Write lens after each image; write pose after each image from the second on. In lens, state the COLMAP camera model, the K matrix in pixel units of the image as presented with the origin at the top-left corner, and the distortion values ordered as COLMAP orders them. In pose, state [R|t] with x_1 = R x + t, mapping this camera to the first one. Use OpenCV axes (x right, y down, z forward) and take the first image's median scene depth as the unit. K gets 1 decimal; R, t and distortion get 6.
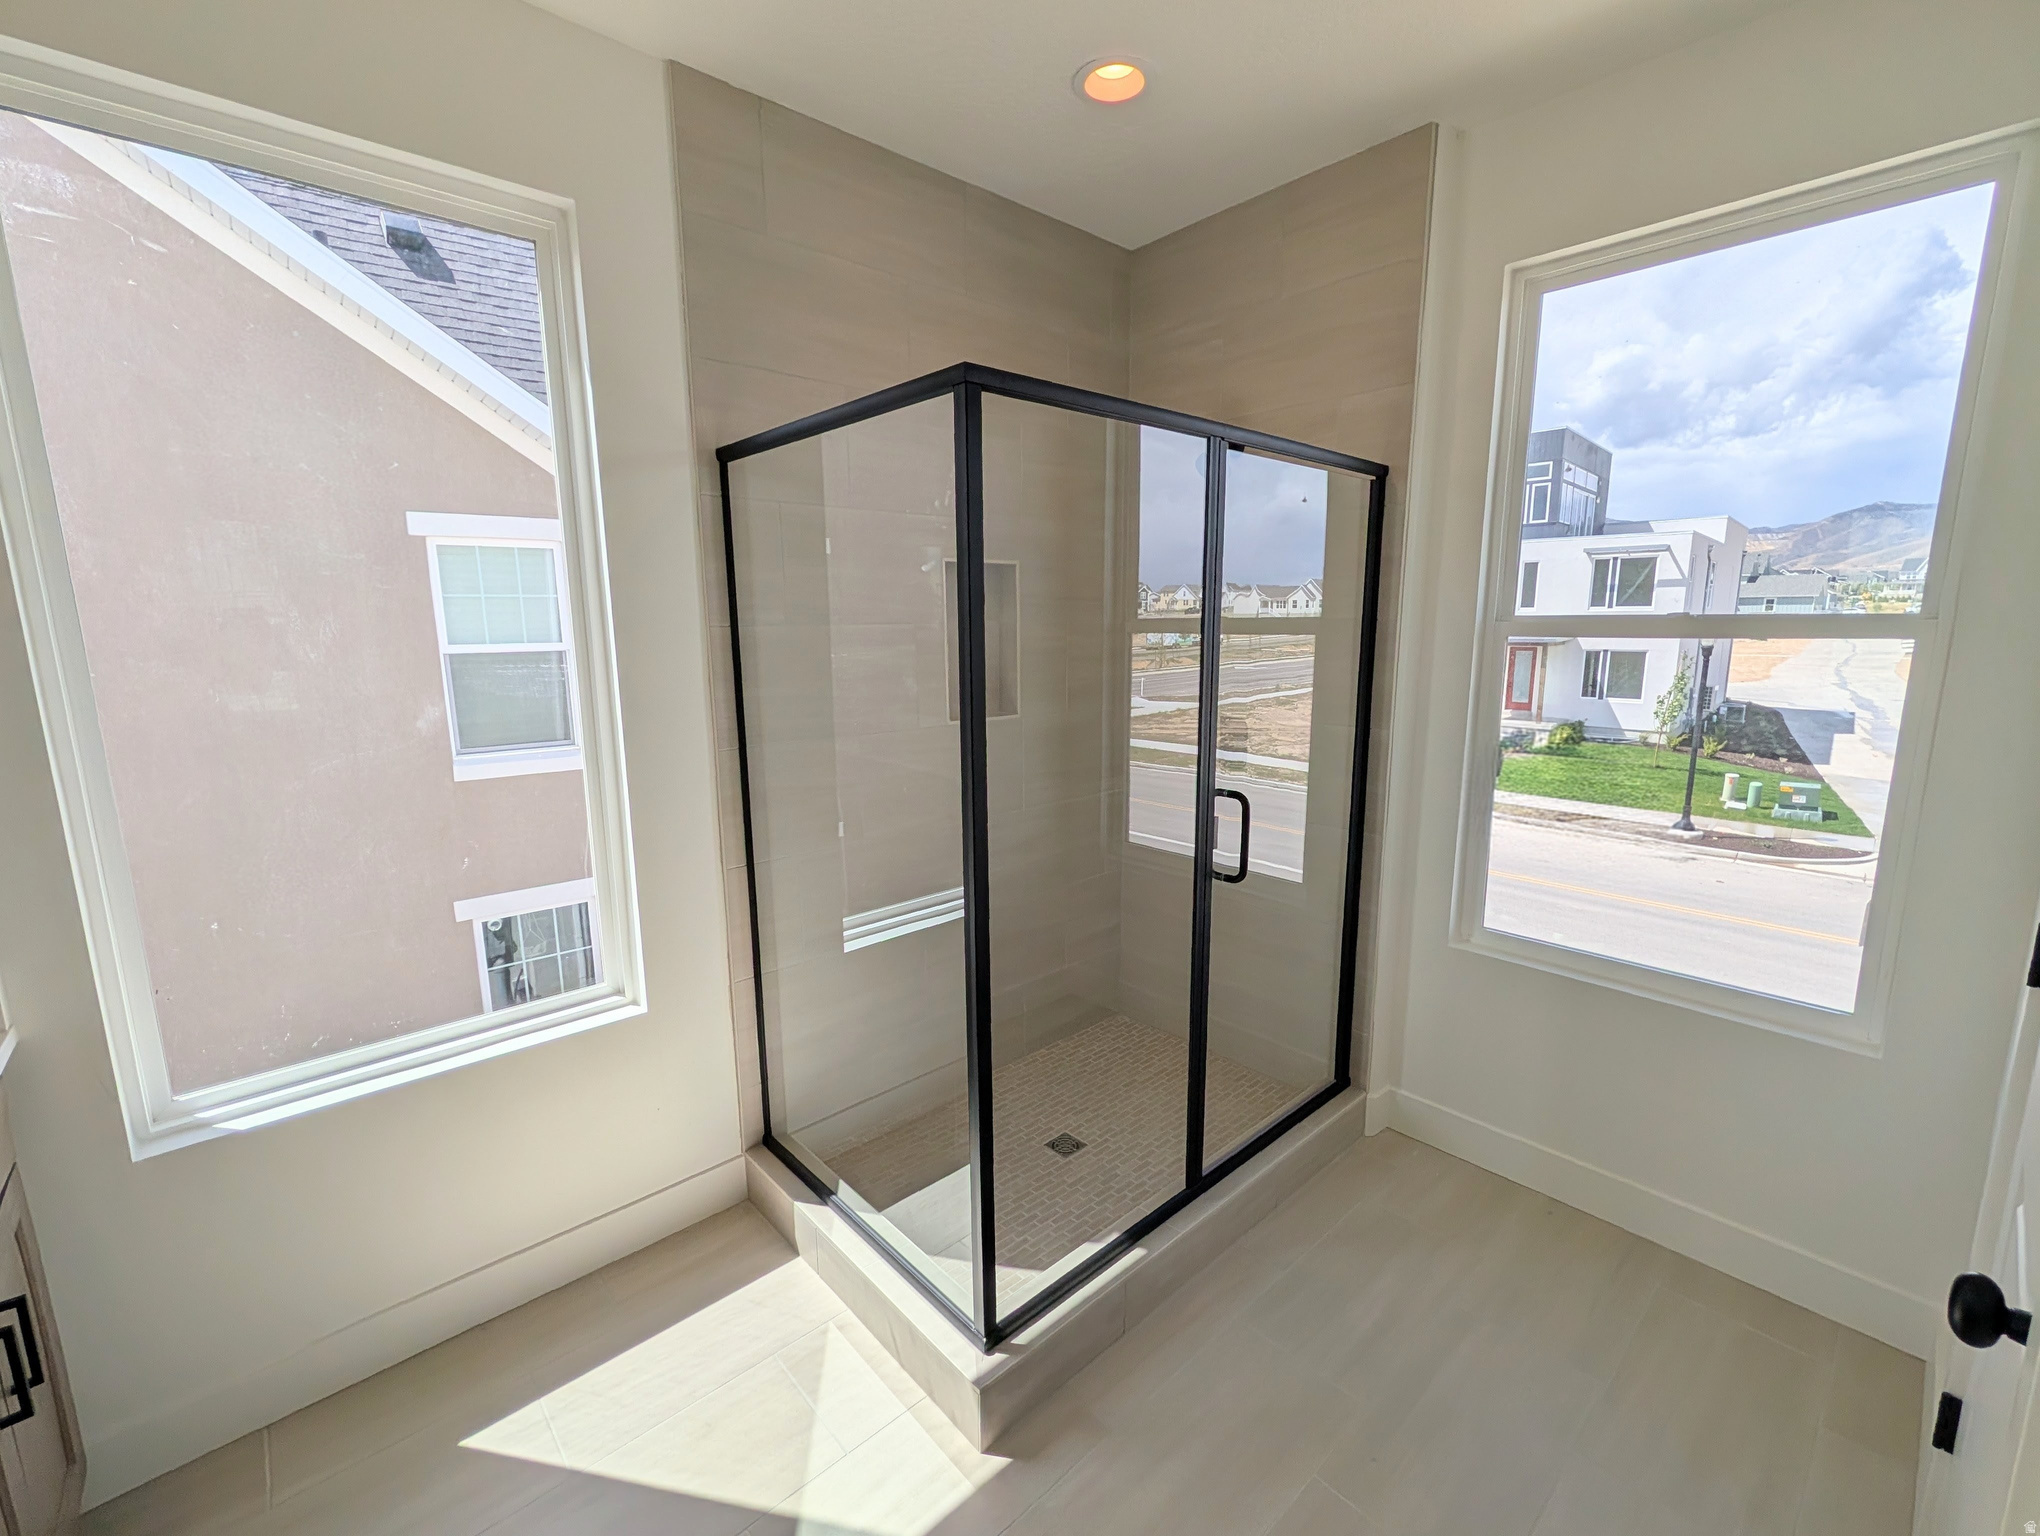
lens RADIAL K [[860.3, 0, 1021.8], [0, 860.3, 771.5], [0, 0, 1]] dist [-0.000992, 0.000053]
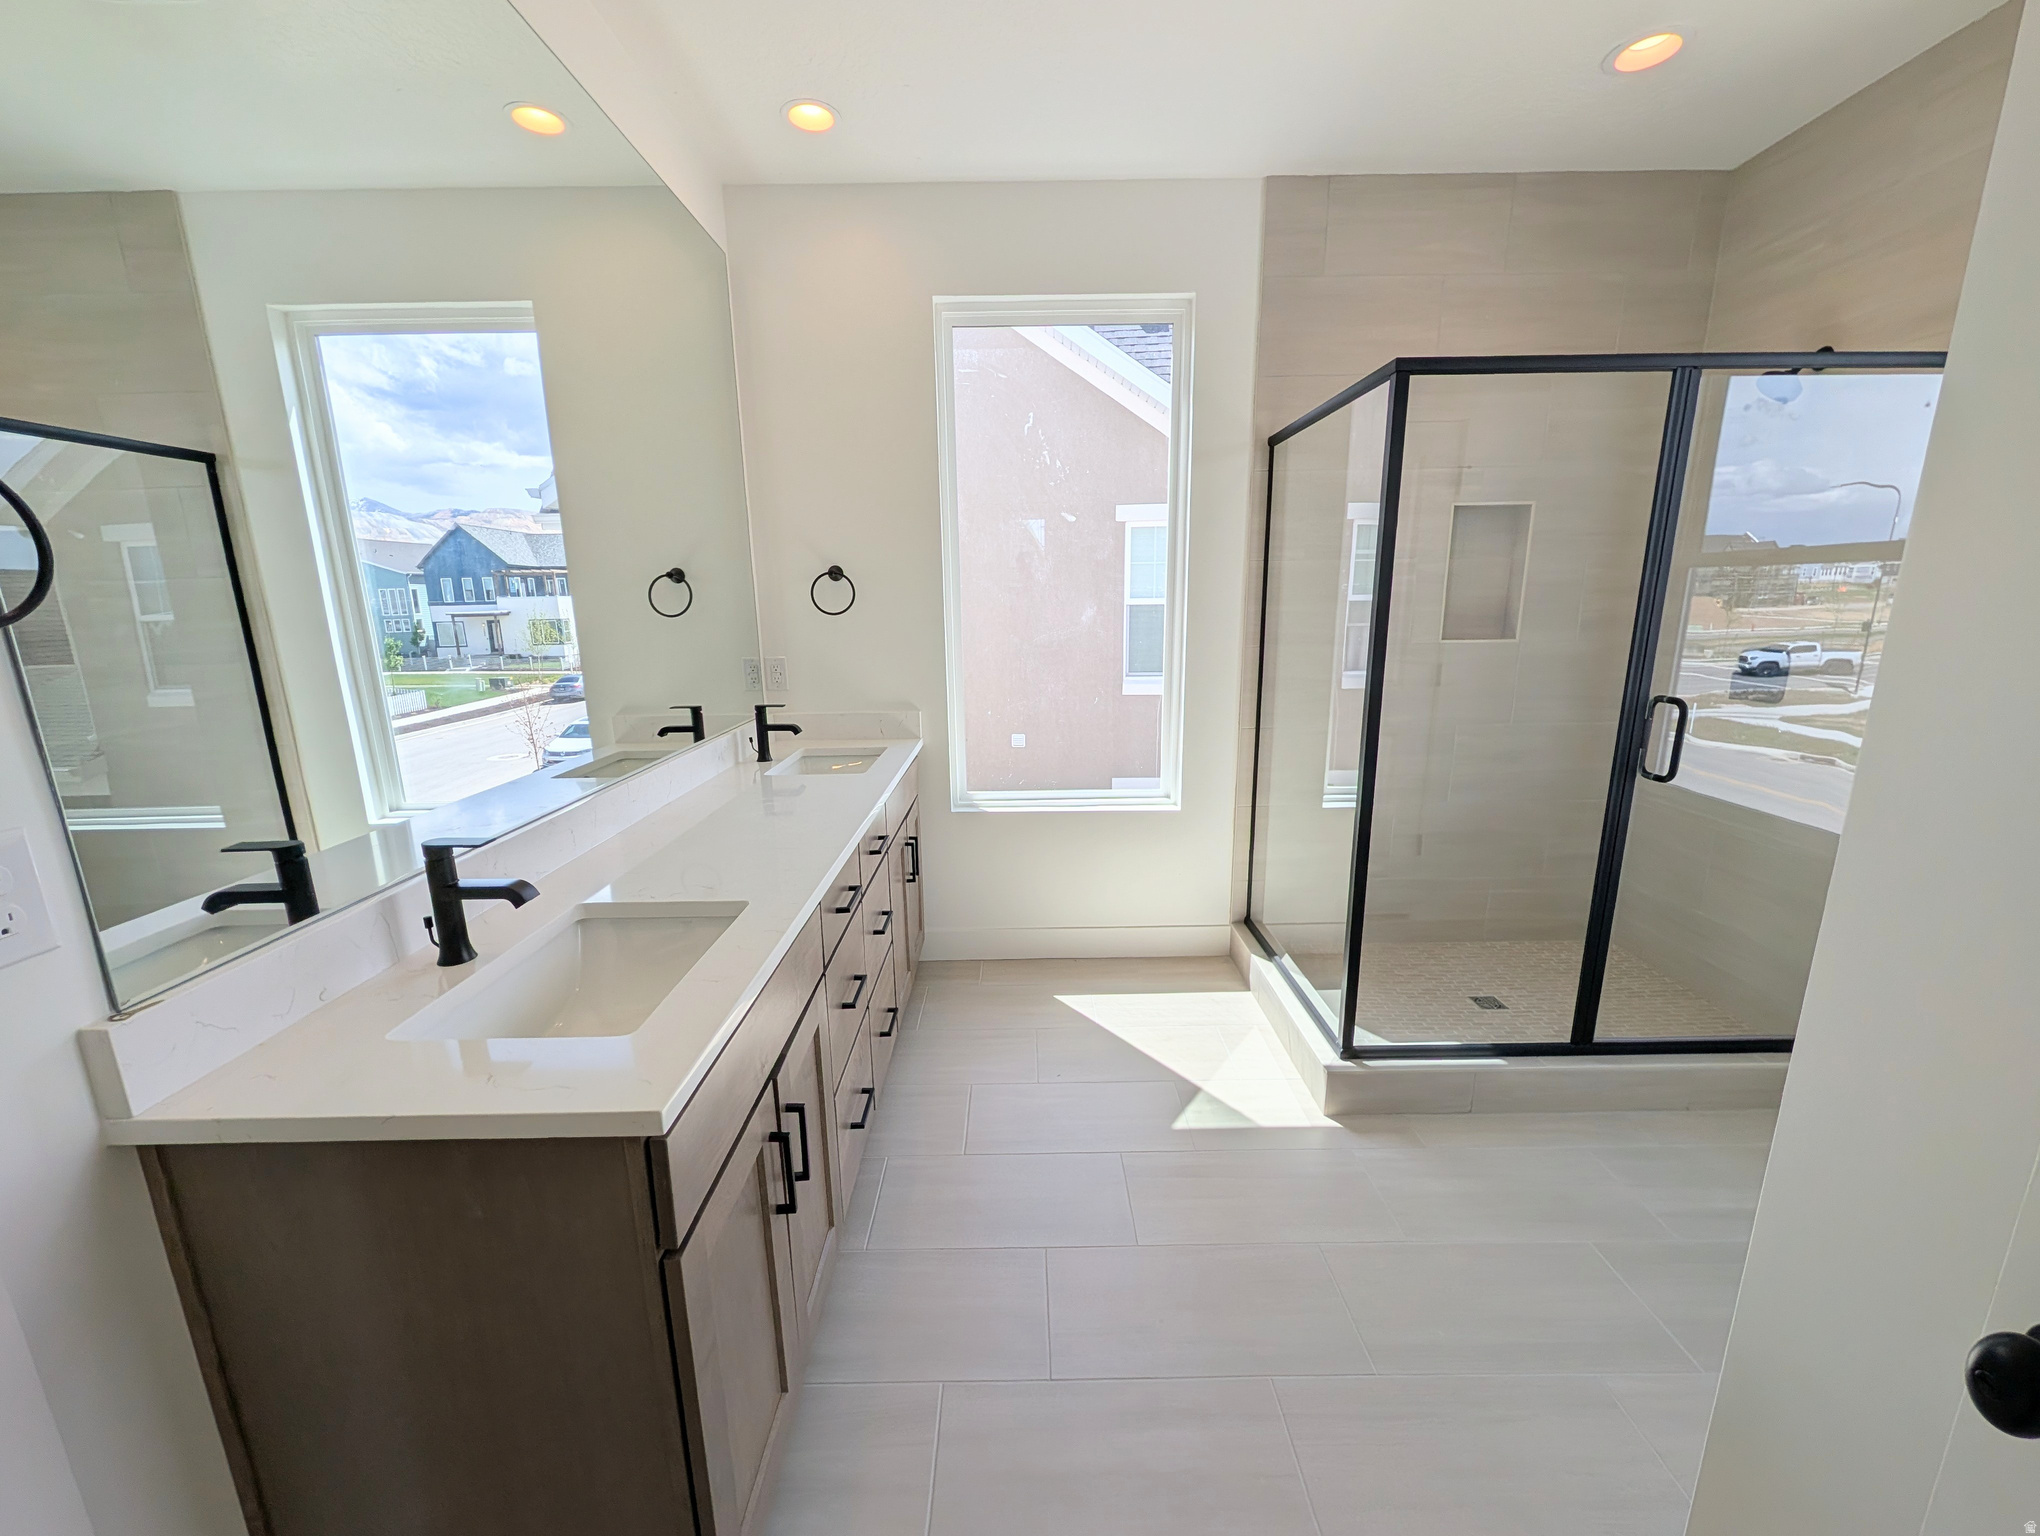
lens RADIAL K [[776.7, 0, 1022.5], [0, 776.7, 768.4], [0, 0, 1]] dist [-0.010944, -0.000238]
pose [[0.741270, 0.140512, -0.656334, 0.275410], [-0.106090, 0.990078, 0.092143, 0.103907], [0.662769, 0.001328, 0.748822, -0.260522]]
